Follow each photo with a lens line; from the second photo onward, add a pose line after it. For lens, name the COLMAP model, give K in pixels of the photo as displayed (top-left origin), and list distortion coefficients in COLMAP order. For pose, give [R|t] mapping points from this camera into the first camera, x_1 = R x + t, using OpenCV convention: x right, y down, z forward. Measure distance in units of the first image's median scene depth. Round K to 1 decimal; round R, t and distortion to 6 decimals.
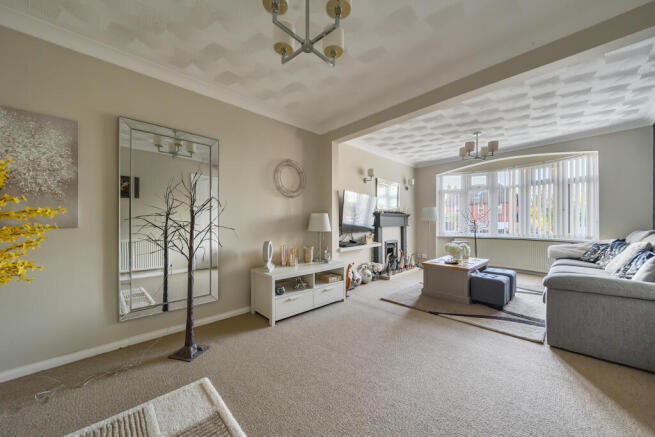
lens RADIAL K [[230.0, 0, 325.2], [0, 230.0, 224.1], [0, 0, 1]] dist [0.001024, -0.000313]
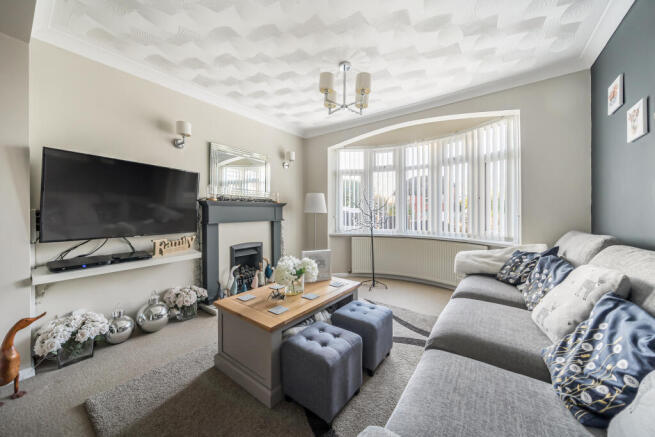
lens RADIAL K [[230.0, 0, 325.1], [0, 230.0, 211.7], [0, 0, 1]] dist [0.001024, -0.000313]
pose [[0.986179, 0.004130, 0.165632, 0.474288], [-0.003065, 0.999973, -0.006681, -0.016827], [-0.165655, 0.006081, 0.986165, 0.400092]]
